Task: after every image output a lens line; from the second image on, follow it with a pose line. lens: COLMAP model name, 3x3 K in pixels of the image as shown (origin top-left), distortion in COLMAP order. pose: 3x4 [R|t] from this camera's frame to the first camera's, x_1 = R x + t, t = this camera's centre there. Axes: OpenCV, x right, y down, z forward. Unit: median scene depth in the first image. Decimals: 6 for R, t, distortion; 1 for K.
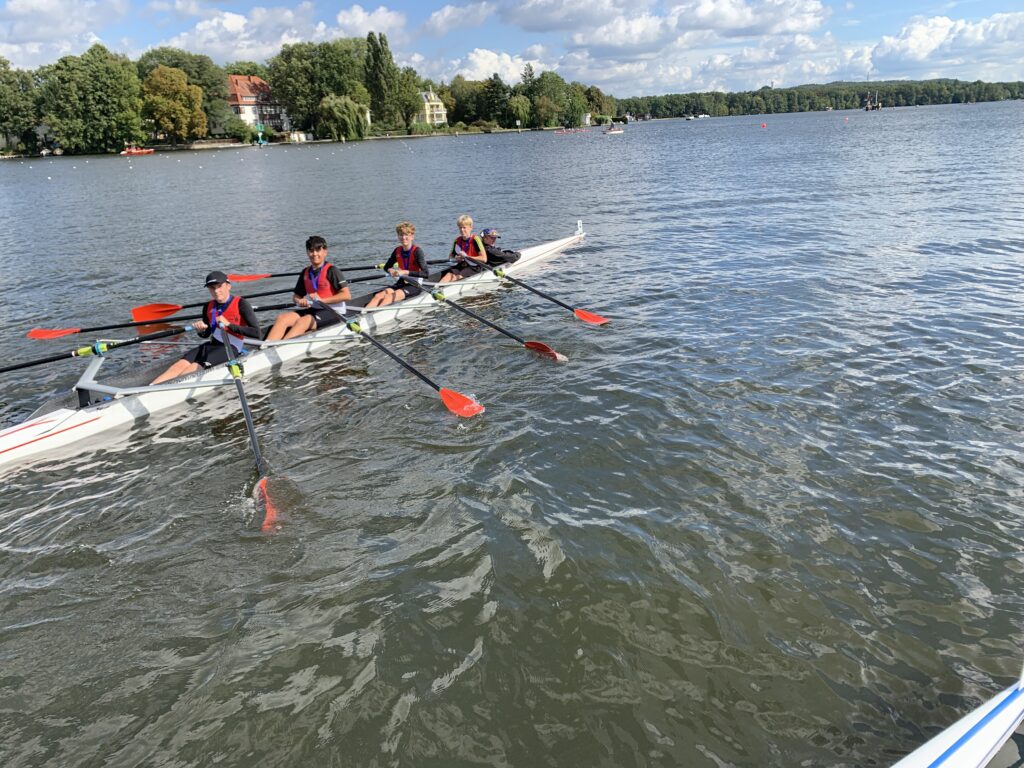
lens RADIAL K [[774.4, 0, 514.5], [0, 774.4, 385.7], [0, 0, 1]] dist [0.045259, -0.056812]
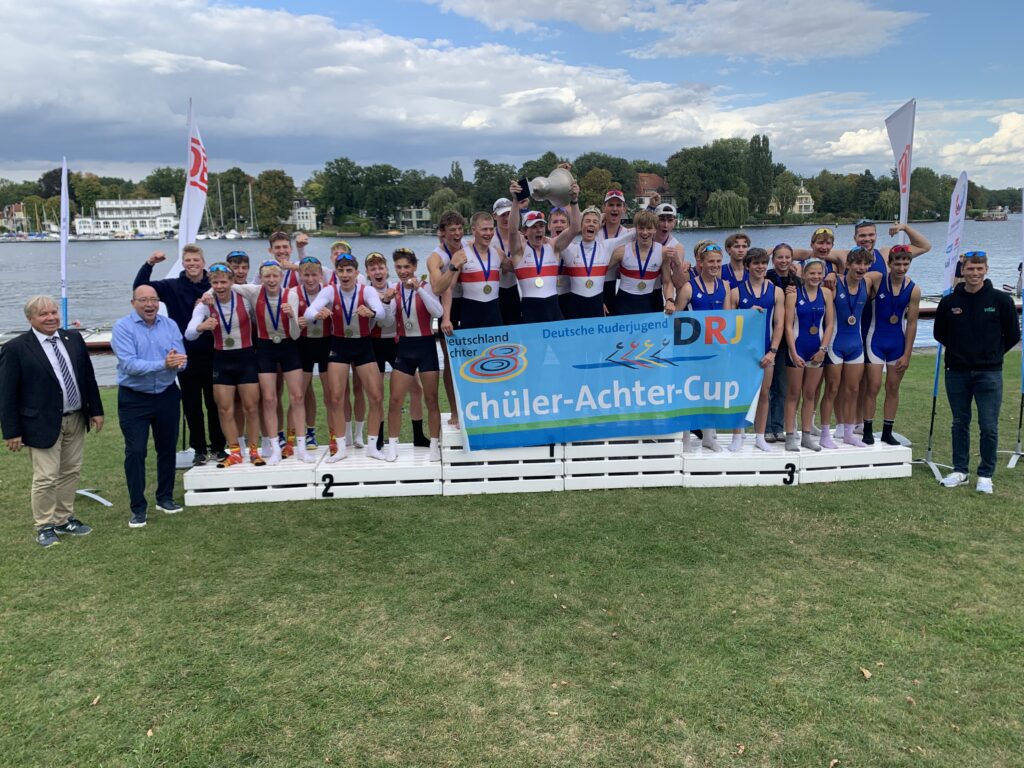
lens RADIAL K [[774.4, 0, 503.6], [0, 774.4, 387.3], [0, 0, 1]] dist [0.045259, -0.056812]
pose [[0.915854, 0.111655, -0.385675, -0.044126], [-0.149021, 0.986473, -0.068290, 0.050931], [0.372834, 0.120017, 0.920104, -0.168016]]
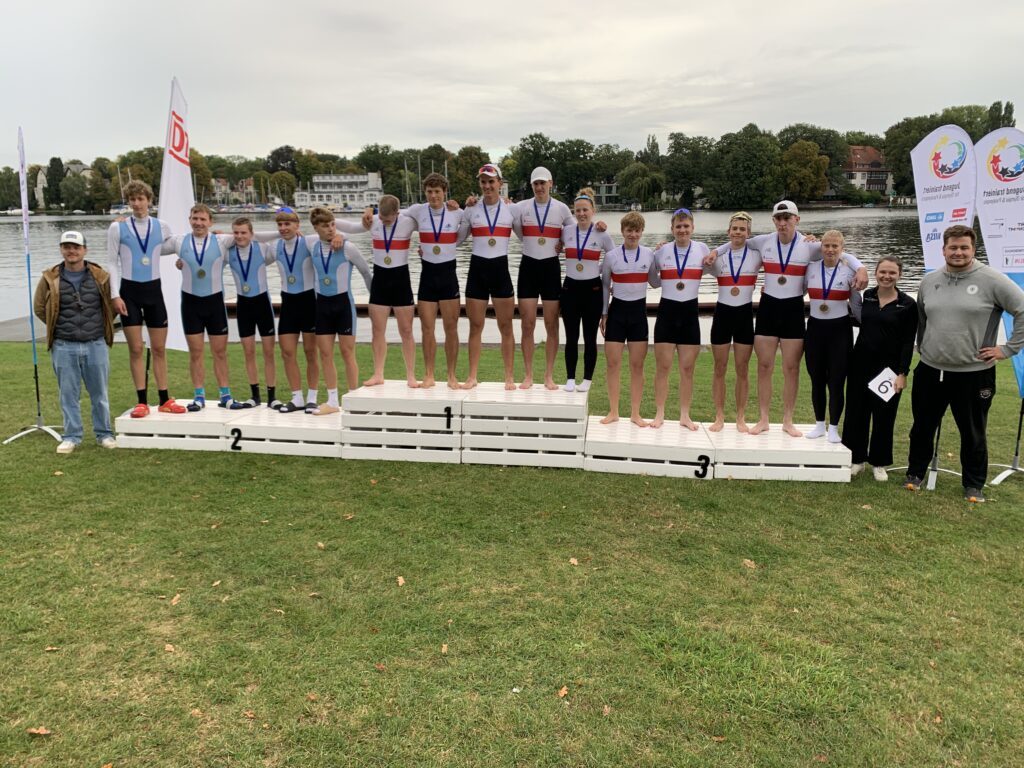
lens RADIAL K [[774.4, 0, 508.0], [0, 774.4, 381.6], [0, 0, 1]] dist [0.045259, -0.056812]
pose [[0.795829, 0.174085, -0.579958, -0.037848], [-0.216129, 0.976358, -0.003505, 0.049688], [0.565636, 0.128135, 0.814639, -0.164221]]
